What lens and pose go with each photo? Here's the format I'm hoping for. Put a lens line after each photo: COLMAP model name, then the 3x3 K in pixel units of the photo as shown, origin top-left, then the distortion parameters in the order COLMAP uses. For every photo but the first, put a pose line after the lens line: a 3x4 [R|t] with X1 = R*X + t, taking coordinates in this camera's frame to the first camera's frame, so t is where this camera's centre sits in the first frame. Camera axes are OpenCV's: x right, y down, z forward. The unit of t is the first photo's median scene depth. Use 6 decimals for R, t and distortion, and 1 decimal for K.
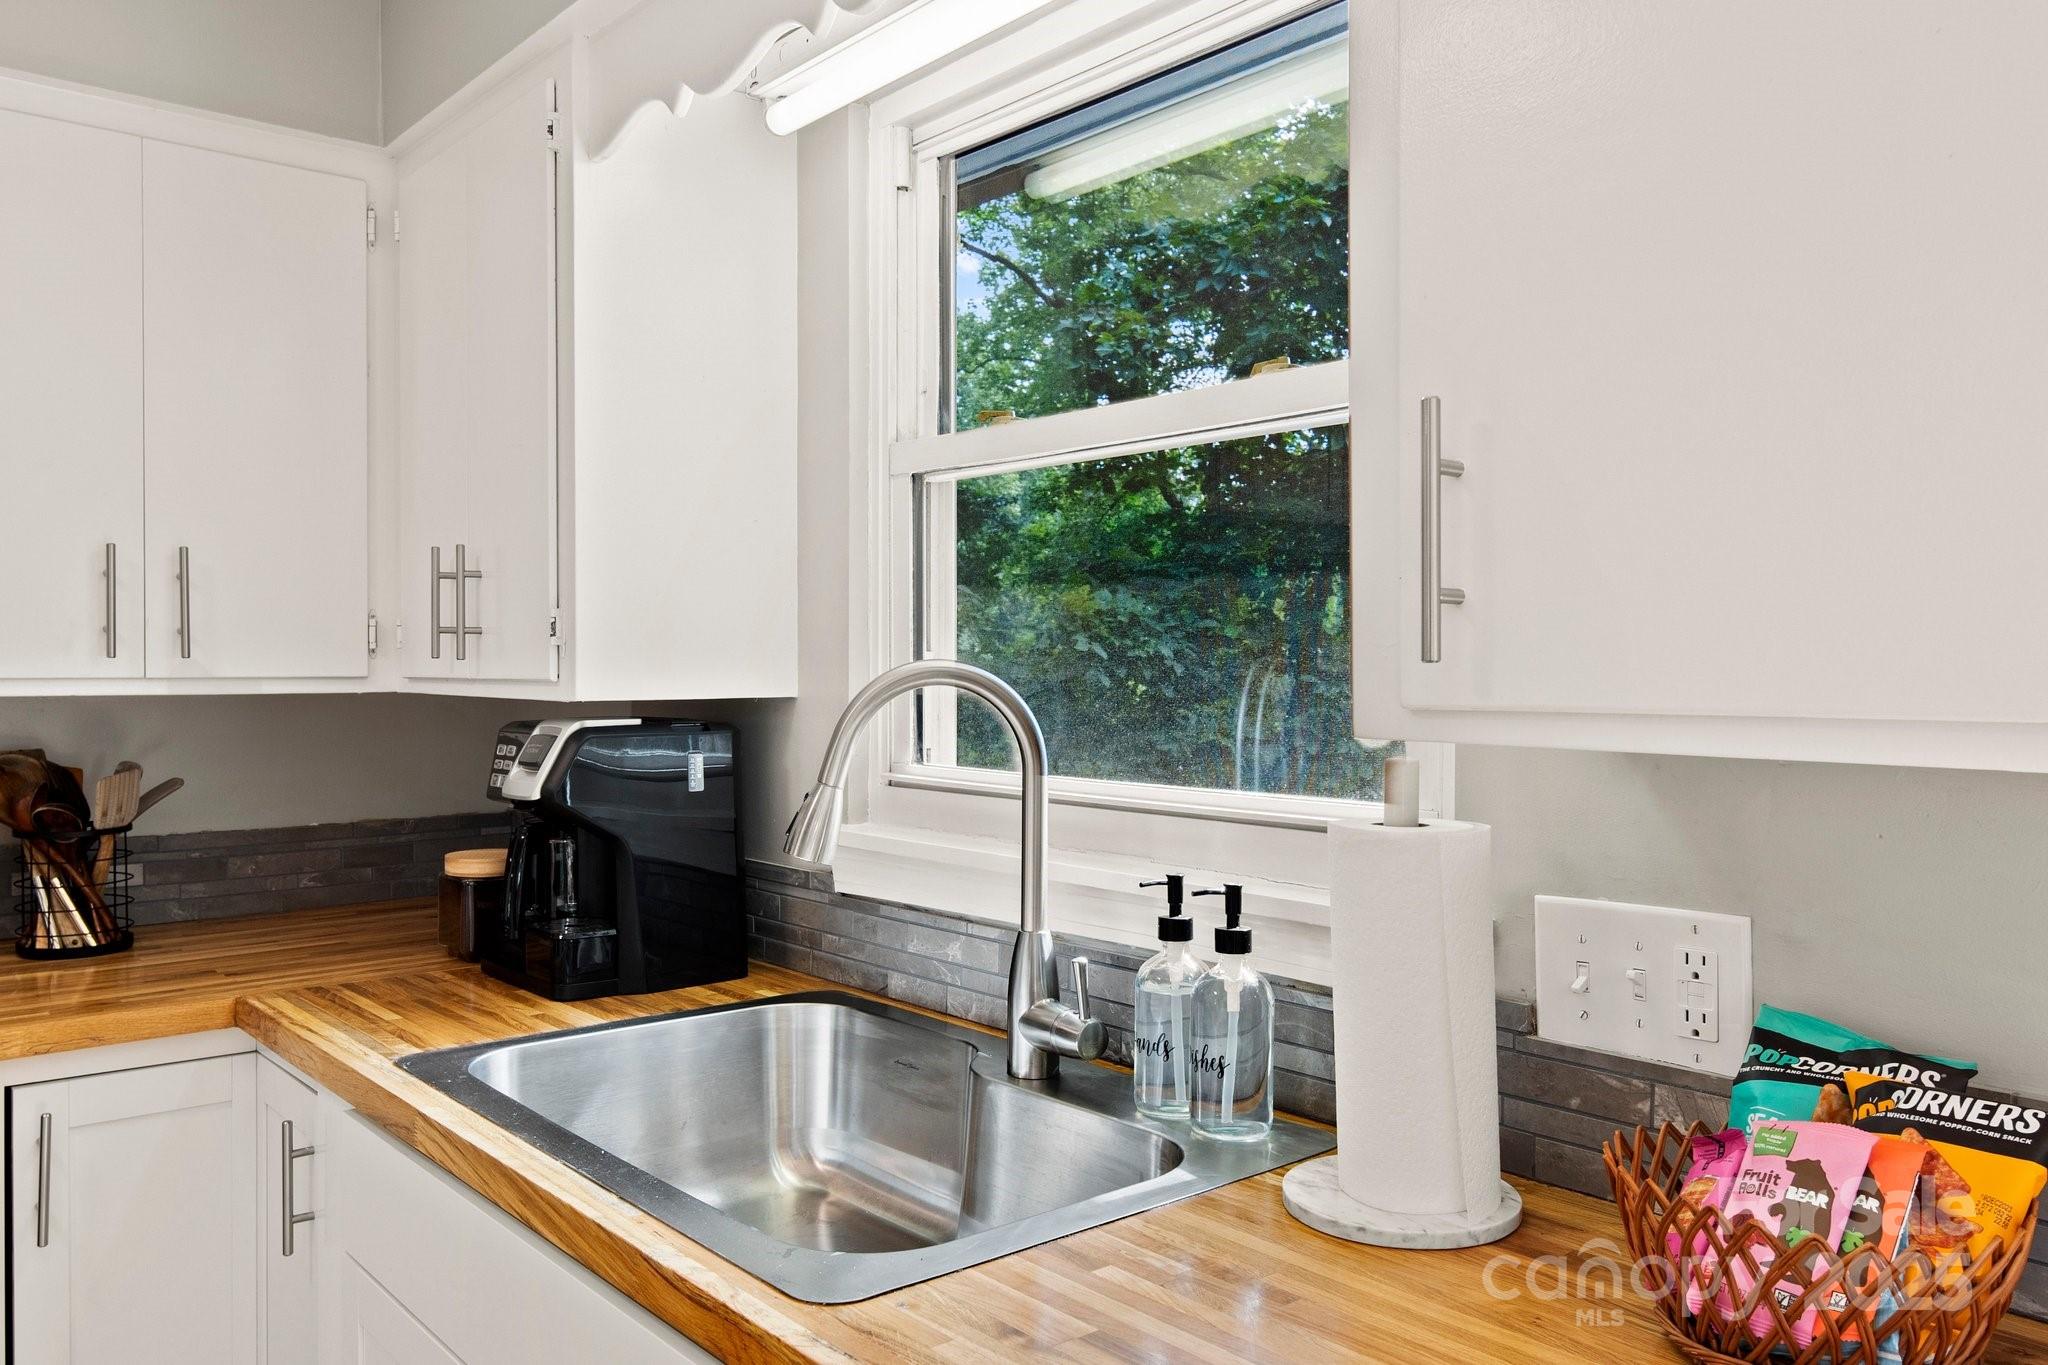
lens RADIAL K [[1537.9, 0, 1008.3], [0, 1537.9, 665.1], [0, 0, 1]] dist [0.002817, 0.005906]
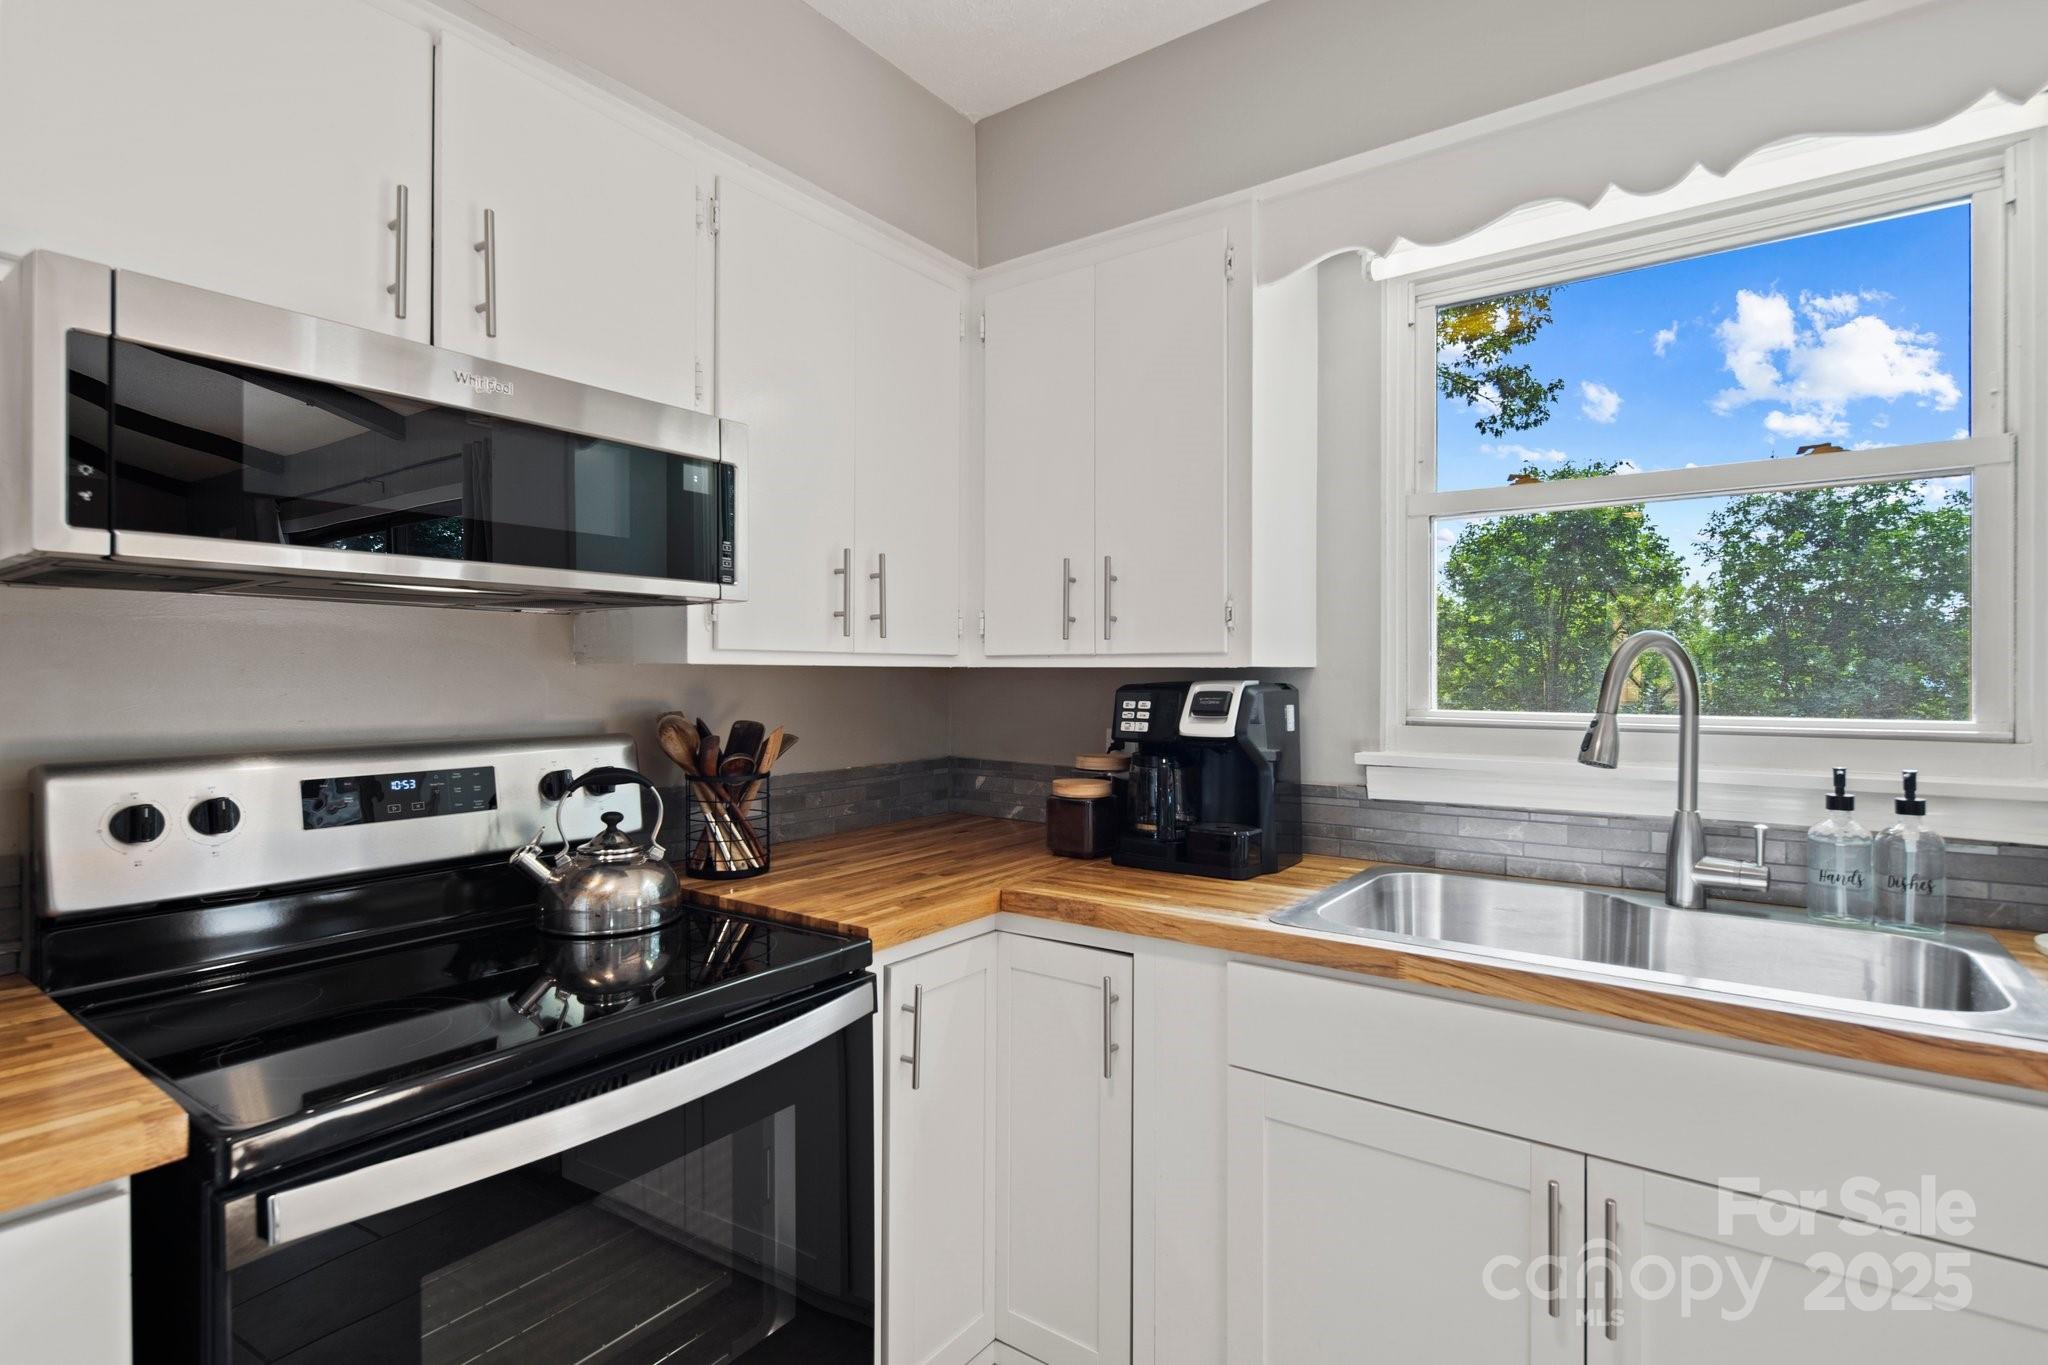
lens RADIAL K [[1031.2, 0, 1028.9], [0, 1031.2, 669.7], [0, 0, 1]] dist [0.004441, -0.005512]
pose [[0.970905, 0.000503, 0.239464, -0.699742], [-0.000121, 0.999999, -0.001607, 0.027083], [-0.239465, 0.001532, 0.970904, 0.126837]]
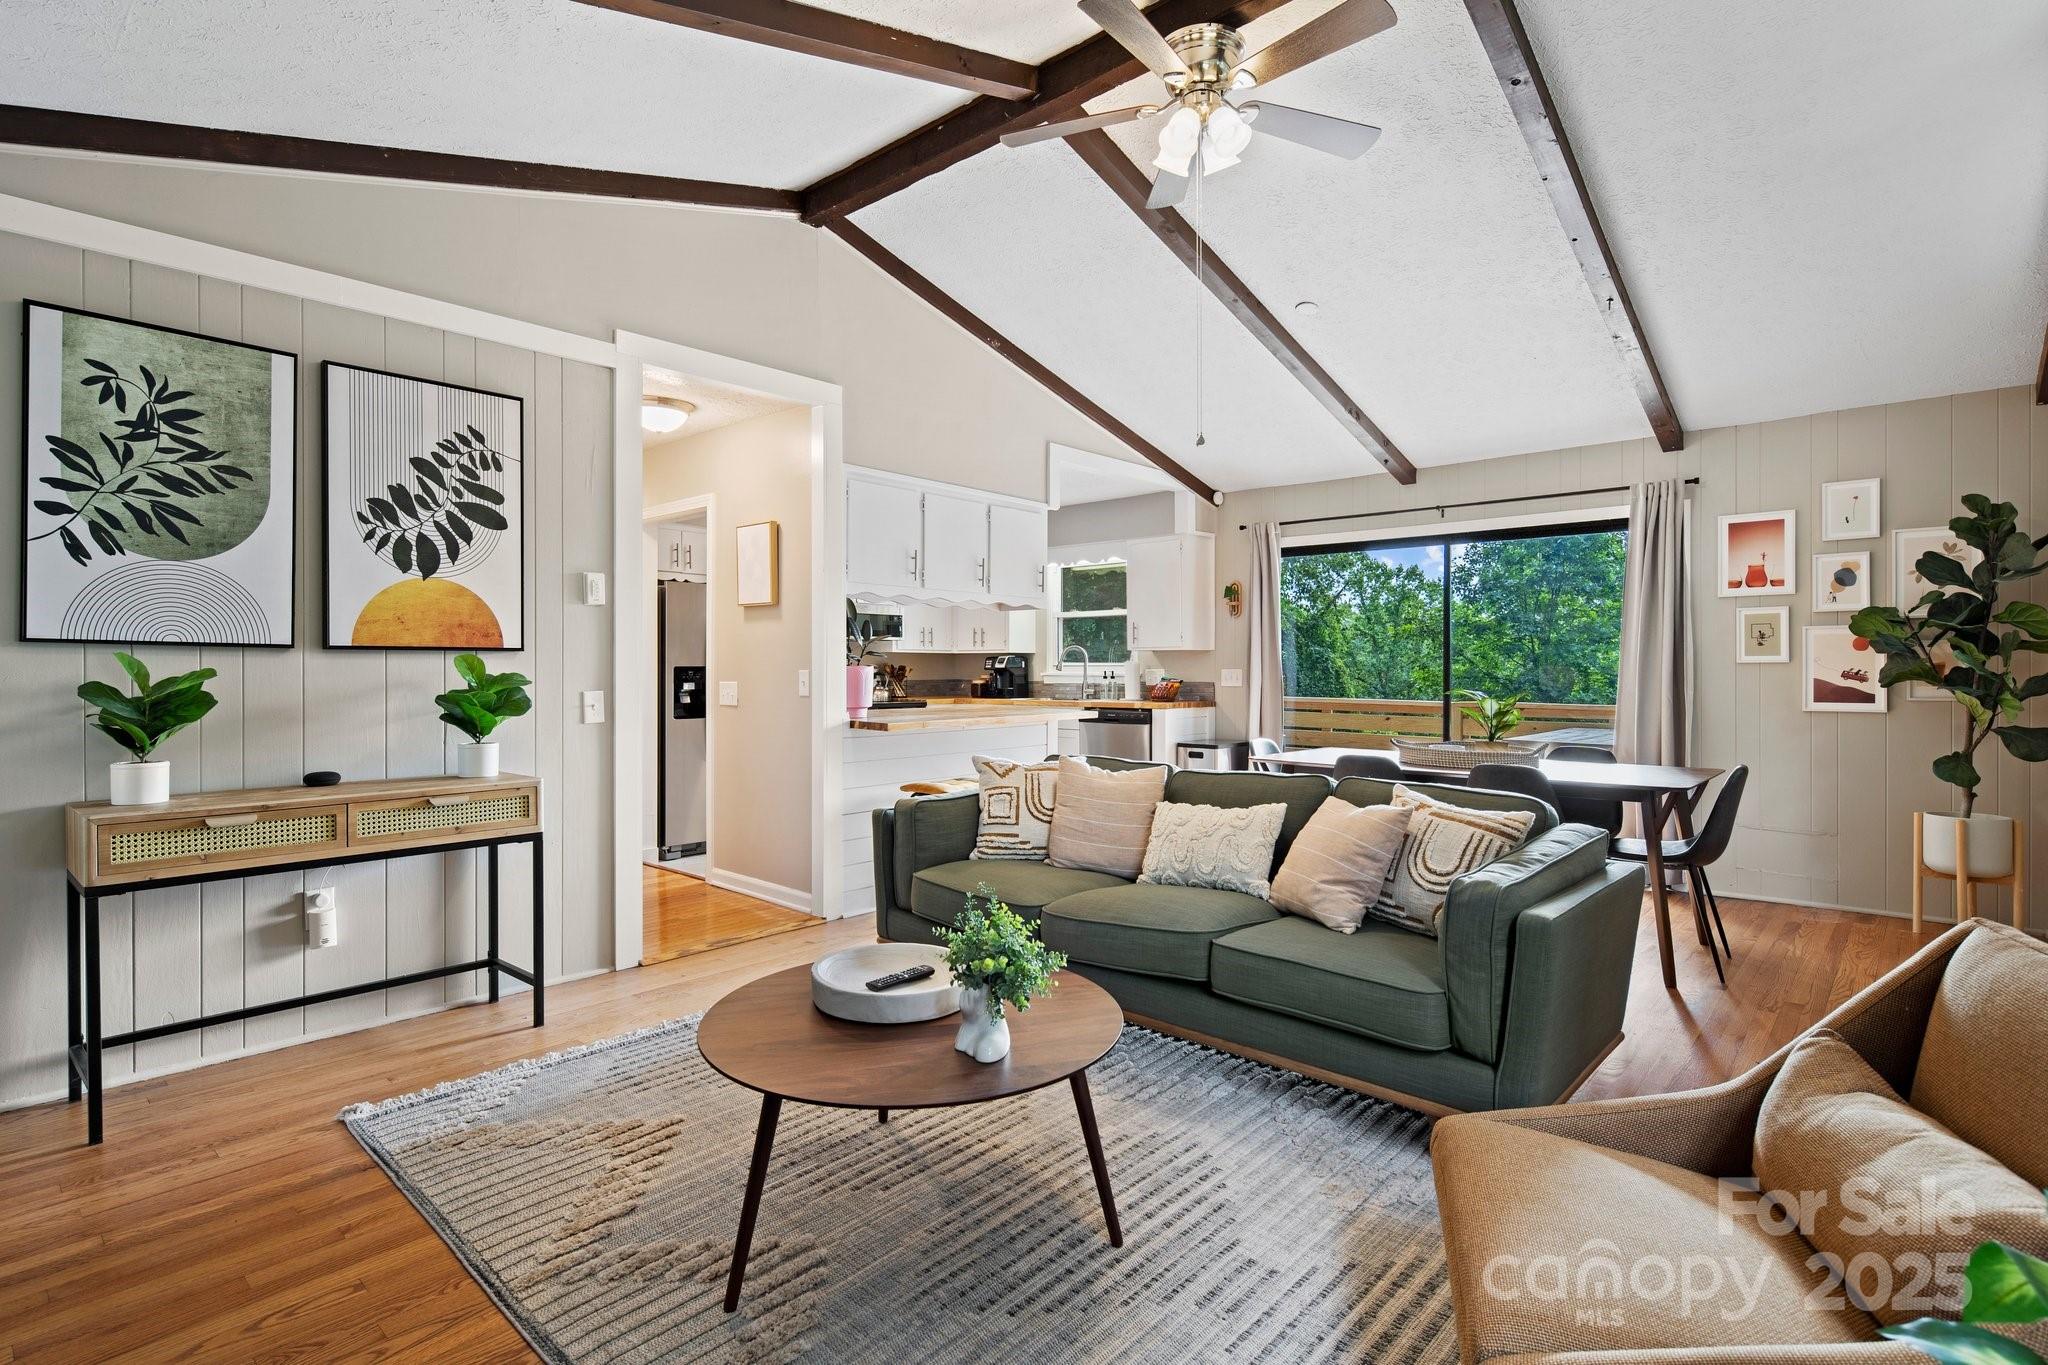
lens RADIAL K [[1031.2, 0, 1021.8], [0, 1031.2, 673.1], [0, 0, 1]] dist [0.004441, -0.005512]
pose [[0.990980, -0.002229, 0.133994, -0.809586], [0.001720, 0.999991, 0.003912, 0.092299], [-0.134002, -0.003646, 0.990974, -3.336558]]
